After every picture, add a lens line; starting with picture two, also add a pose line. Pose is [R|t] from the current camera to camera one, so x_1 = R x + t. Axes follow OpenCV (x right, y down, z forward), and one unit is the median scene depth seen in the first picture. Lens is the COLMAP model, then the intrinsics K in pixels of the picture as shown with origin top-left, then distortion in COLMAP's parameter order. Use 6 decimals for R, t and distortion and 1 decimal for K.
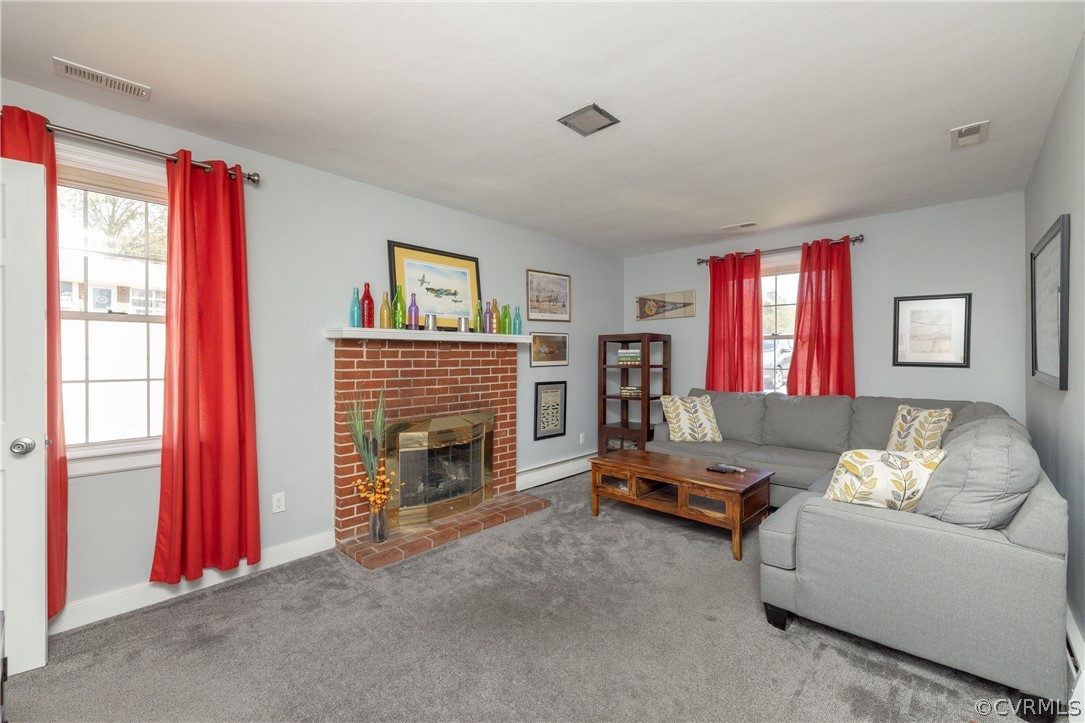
lens RADIAL K [[459.8, 0, 548.4], [0, 459.8, 349.5], [0, 0, 1]] dist [-0.000263, -0.000032]
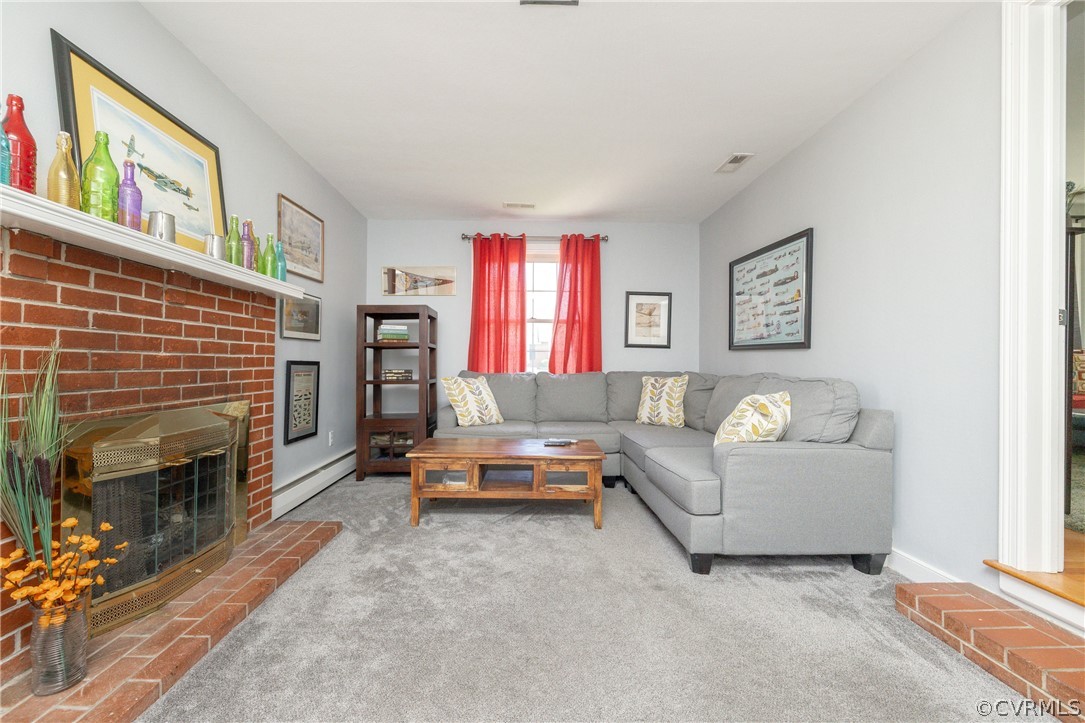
lens RADIAL K [[454.6, 0, 529.2], [0, 454.6, 359.9], [0, 0, 1]] dist [-0.001121, -0.000299]
pose [[0.728853, 0.011382, 0.684575, -0.265738], [-0.017392, 0.999847, 0.001893, 0.072015], [-0.684449, -0.013286, 0.728940, 0.291407]]
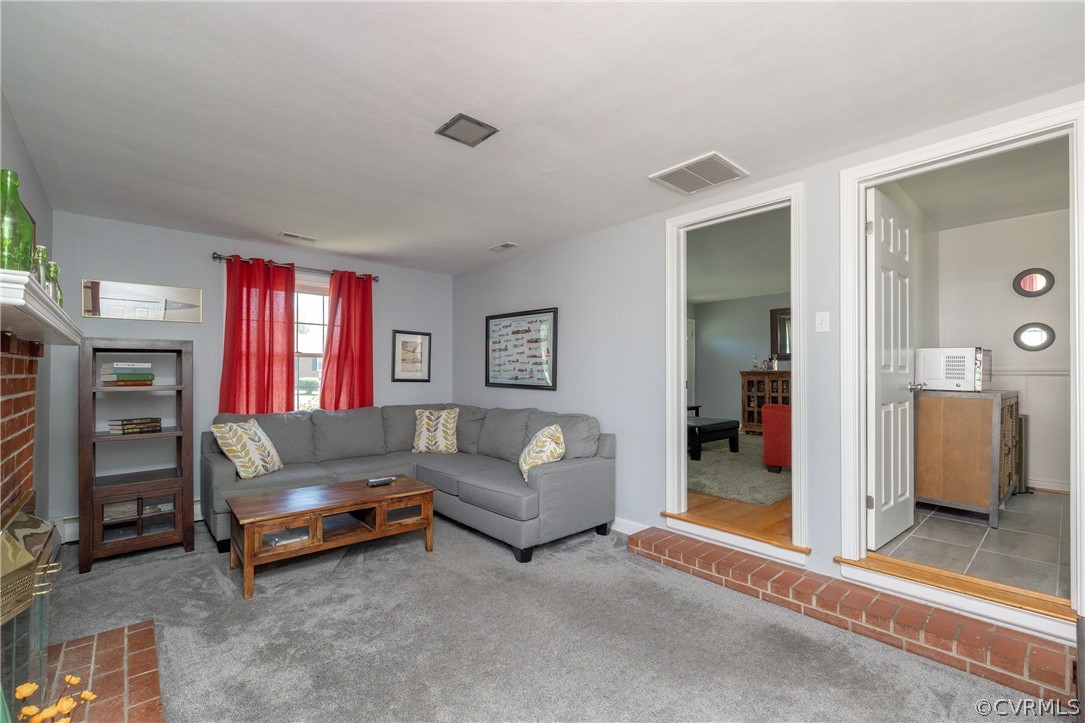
lens RADIAL K [[465.4, 0, 529.0], [0, 465.4, 366.0], [0, 0, 1]] dist [0.000544, -0.000042]
pose [[0.117857, 0.021610, 0.992795, -0.527591], [-0.016833, 0.999663, -0.019761, 0.010626], [-0.992888, -0.014383, 0.118181, 0.455388]]
